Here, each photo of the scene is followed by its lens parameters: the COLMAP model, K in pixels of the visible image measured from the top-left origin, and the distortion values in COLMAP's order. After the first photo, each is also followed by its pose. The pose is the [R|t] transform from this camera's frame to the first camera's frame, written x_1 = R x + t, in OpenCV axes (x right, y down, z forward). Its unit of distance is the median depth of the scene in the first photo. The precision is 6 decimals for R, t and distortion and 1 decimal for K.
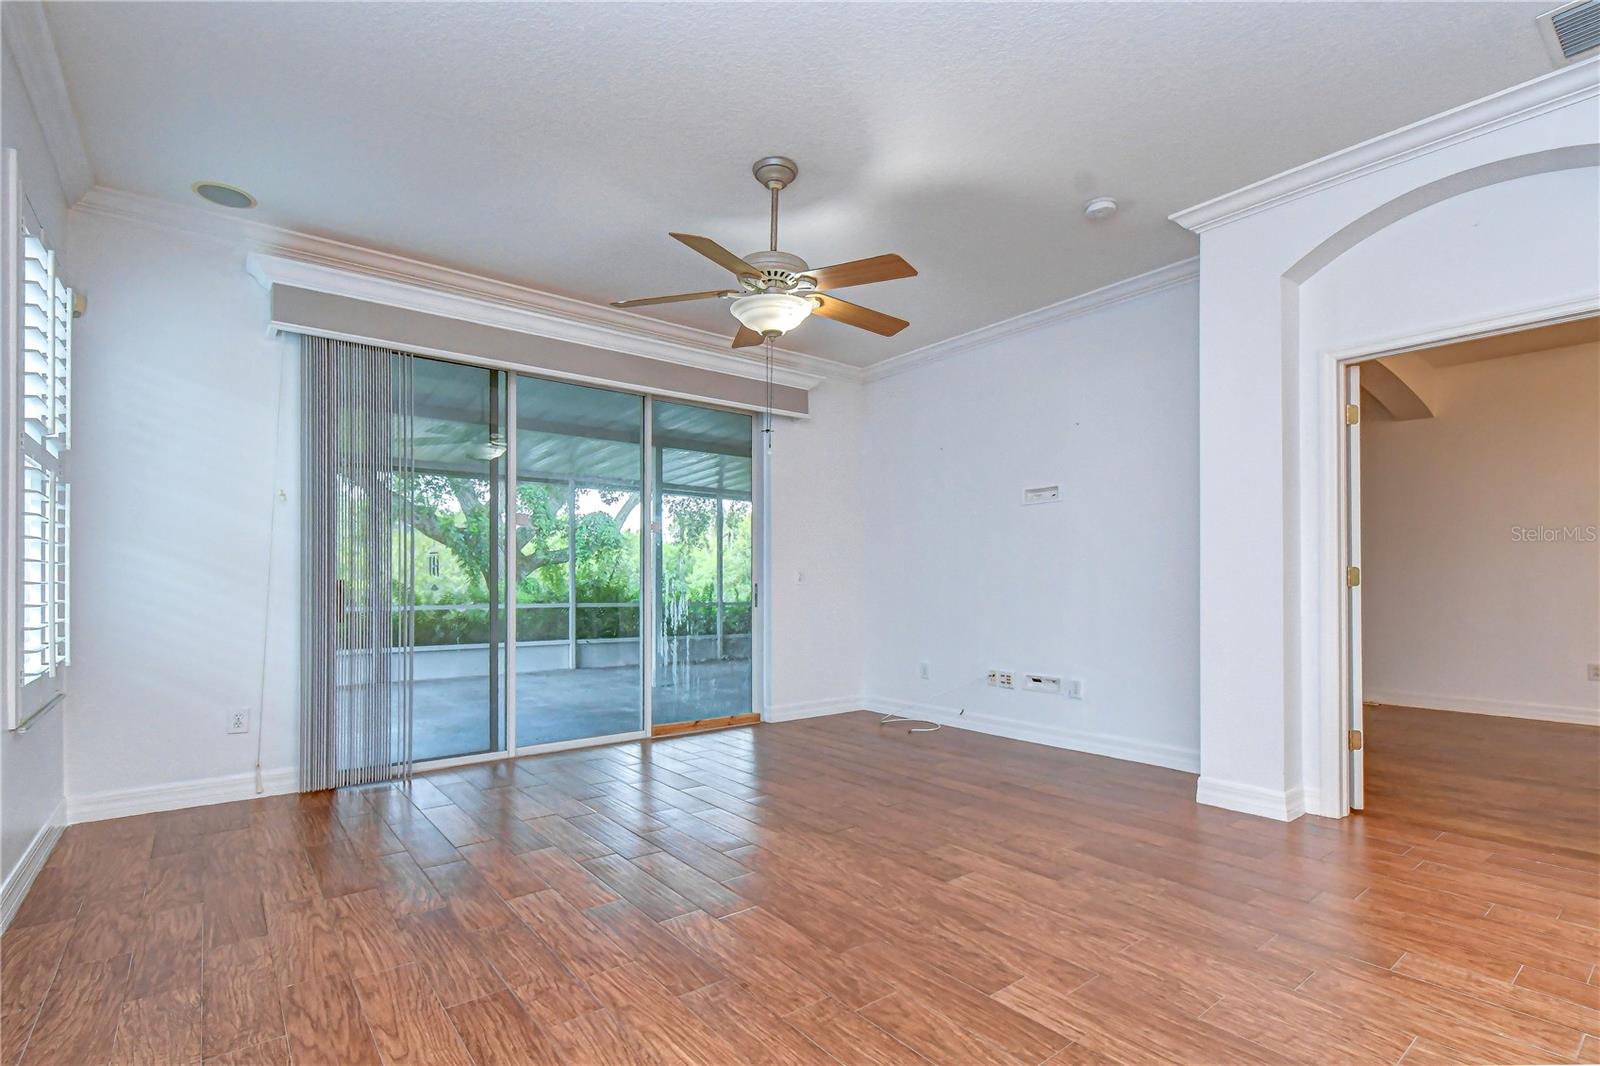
lens RADIAL K [[754.6, 0, 908.8], [0, 754.6, 581.2], [0, 0, 1]] dist [-0.008159, -0.000935]
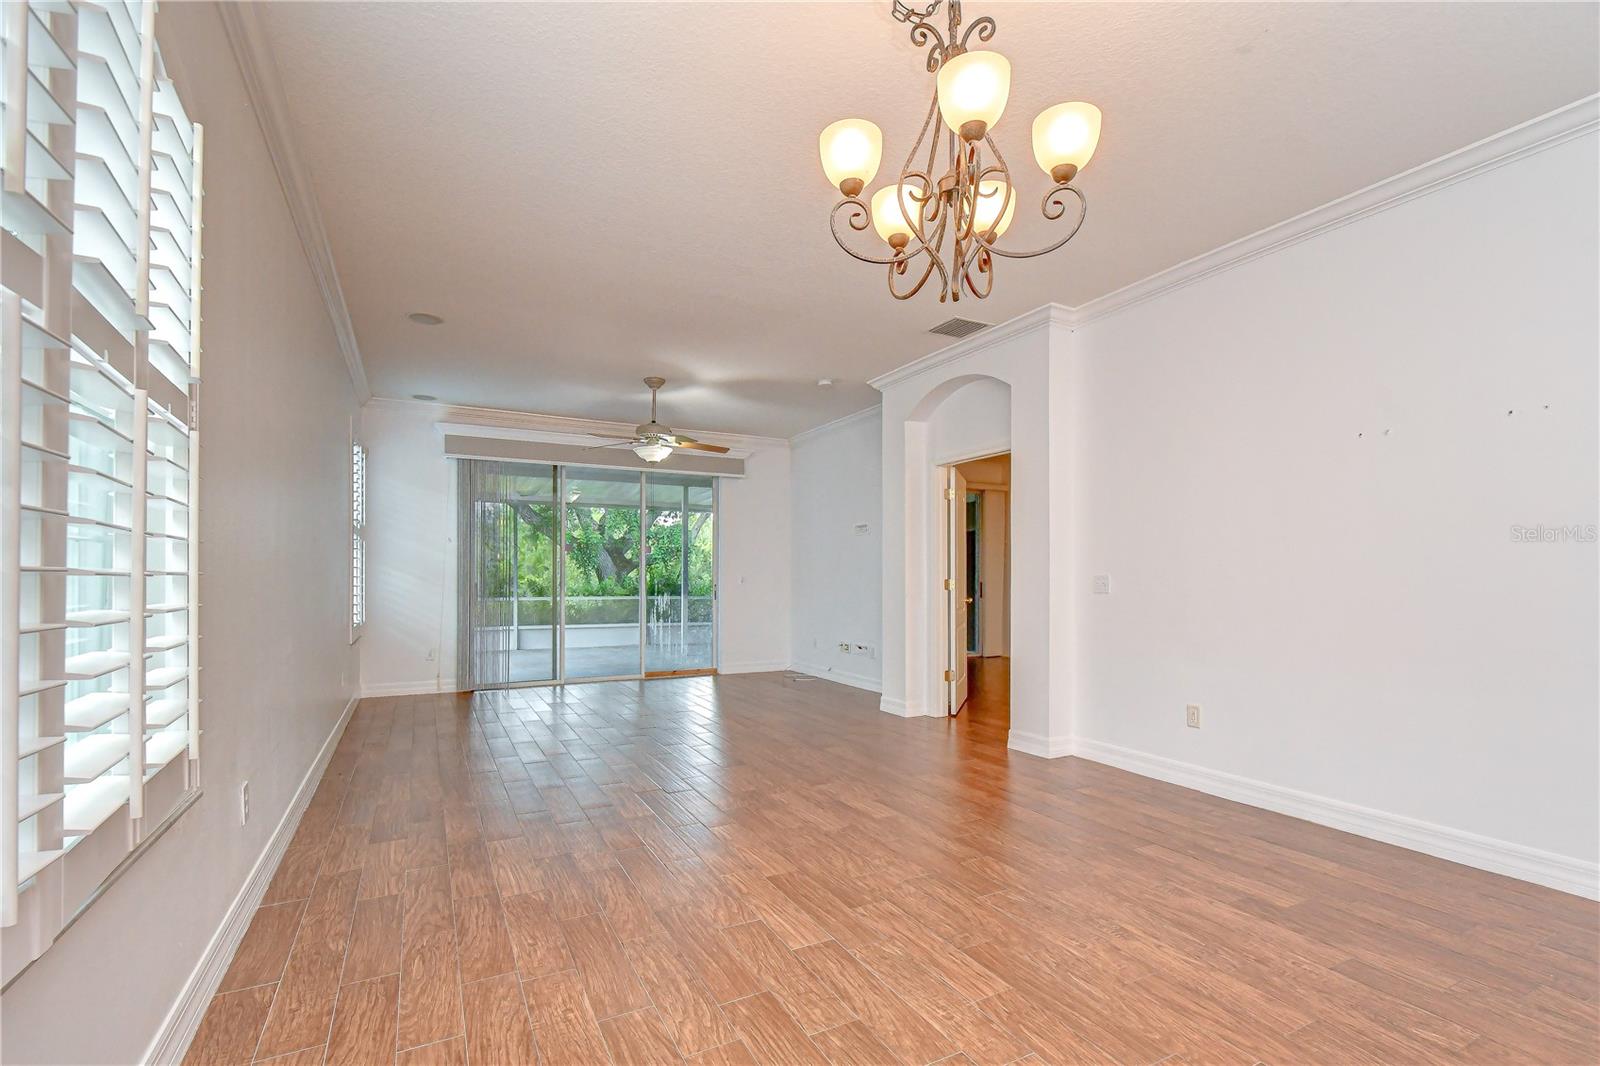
lens RADIAL K [[718.1, 0, 811.6], [0, 718.1, 569.2], [0, 0, 1]] dist [-0.002093, -0.000416]
pose [[0.967965, -0.001706, -0.251078, 0.699436], [-0.001104, 0.999938, -0.011050, -0.023378], [0.251082, 0.010973, 0.967904, -0.735838]]
